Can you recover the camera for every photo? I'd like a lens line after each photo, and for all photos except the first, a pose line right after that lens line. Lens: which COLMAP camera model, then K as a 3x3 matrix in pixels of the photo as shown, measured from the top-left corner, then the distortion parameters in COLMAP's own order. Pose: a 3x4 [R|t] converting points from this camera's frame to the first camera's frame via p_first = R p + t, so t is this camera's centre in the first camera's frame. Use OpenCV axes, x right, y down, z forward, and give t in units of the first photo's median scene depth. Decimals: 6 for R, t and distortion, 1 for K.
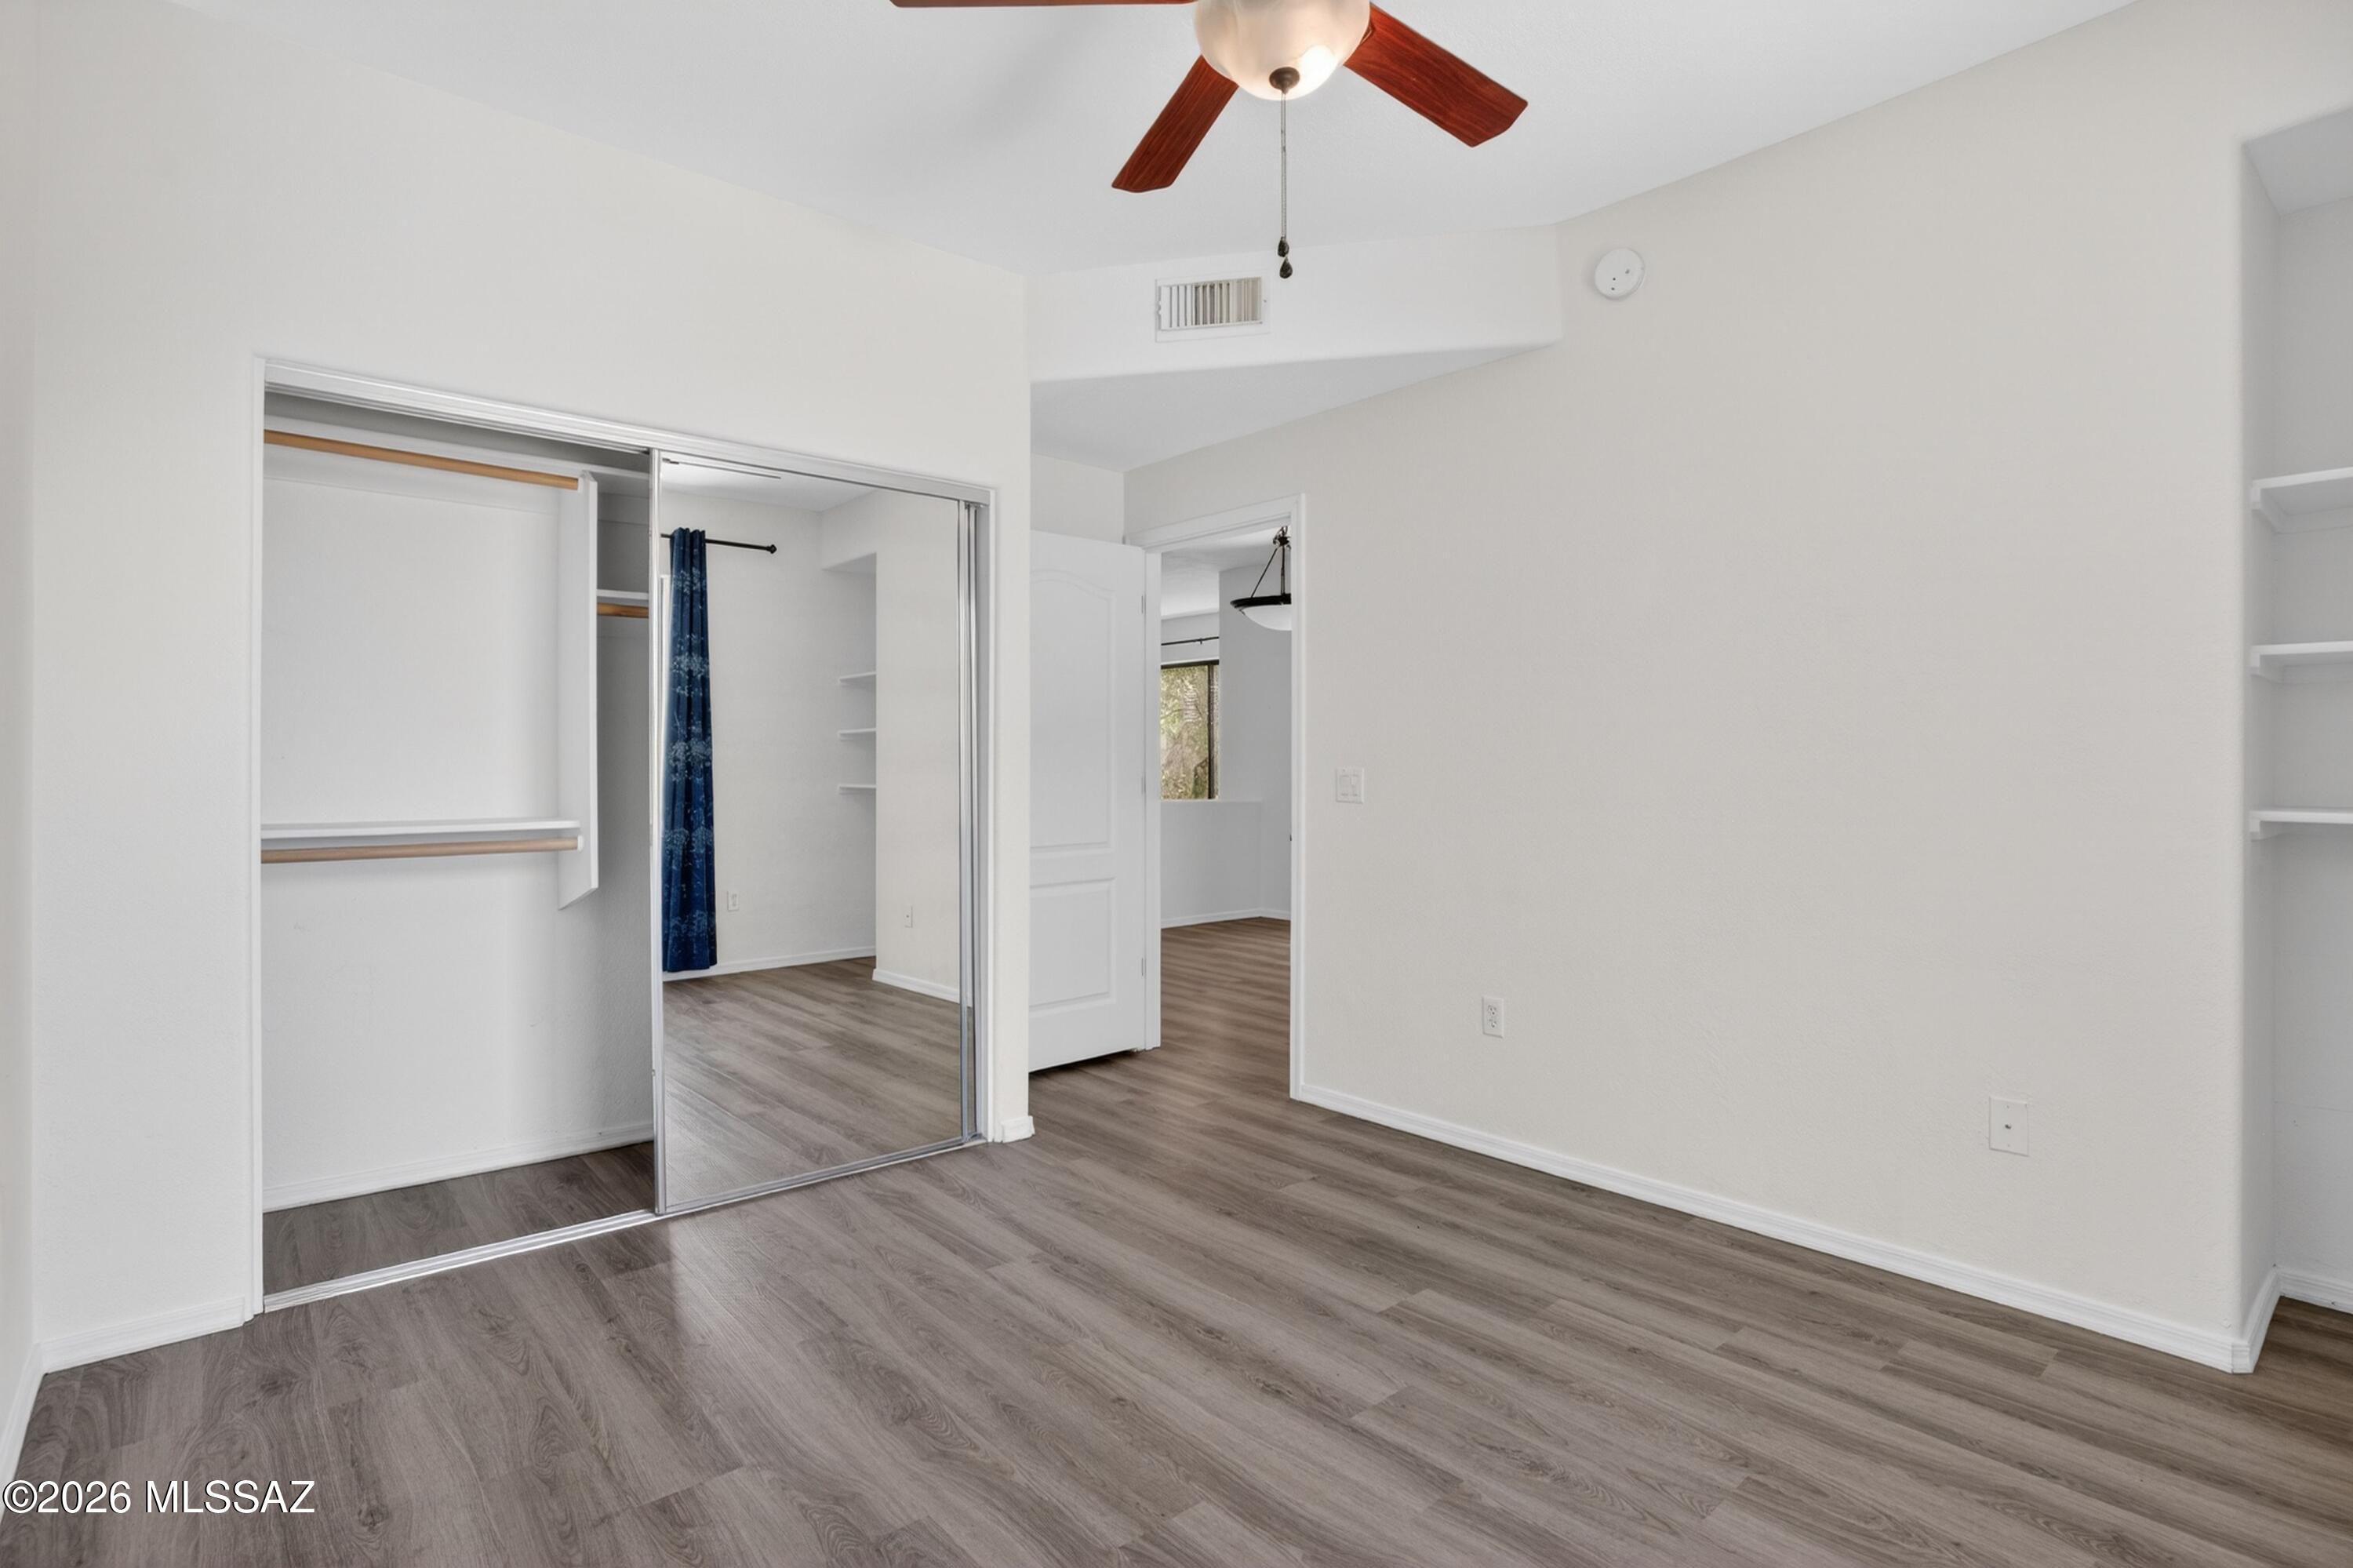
lens RADIAL K [[1164.7, 0, 1176.2], [0, 1164.7, 772.7], [0, 0, 1]] dist [-0.071178, 0.032784]
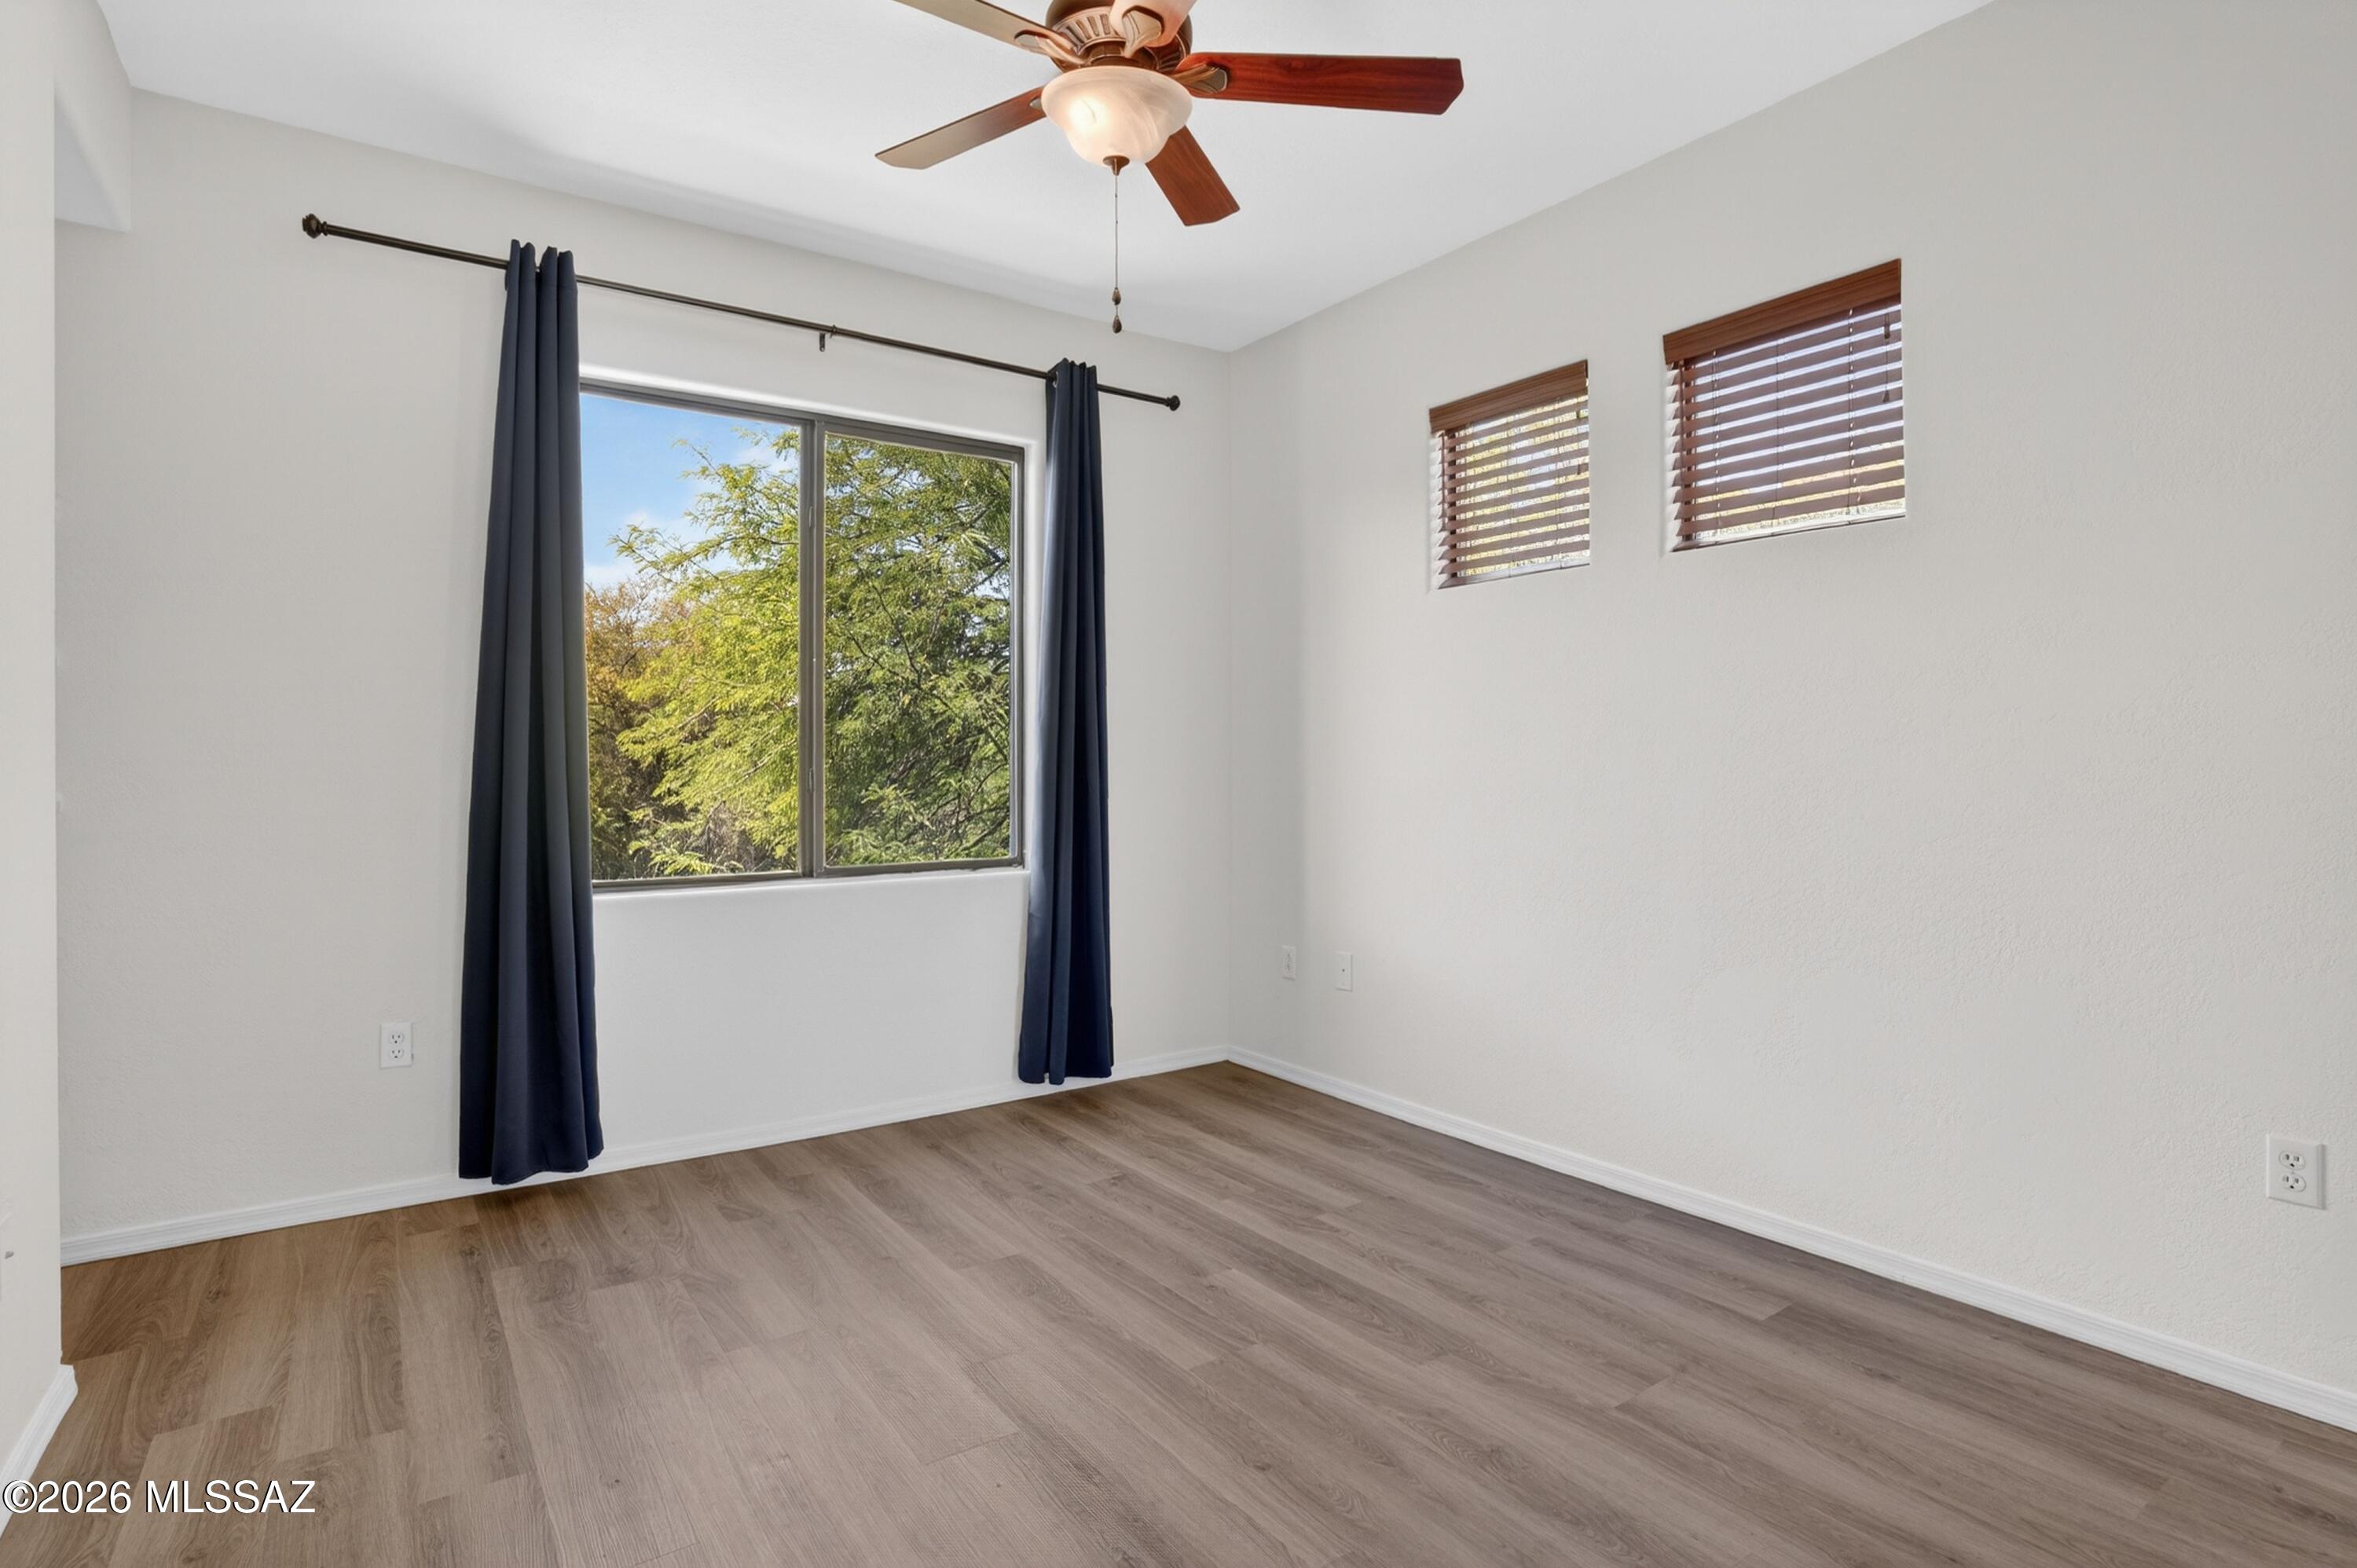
lens RADIAL K [[1166.5, 0, 1178.2], [0, 1166.5, 772.7], [0, 0, 1]] dist [-0.071178, 0.032784]
pose [[-0.995839, -0.000311, 0.091133, -0.068679], [0.000657, 0.999944, 0.010594, 0.005178], [-0.091131, 0.010610, -0.995782, 1.985407]]
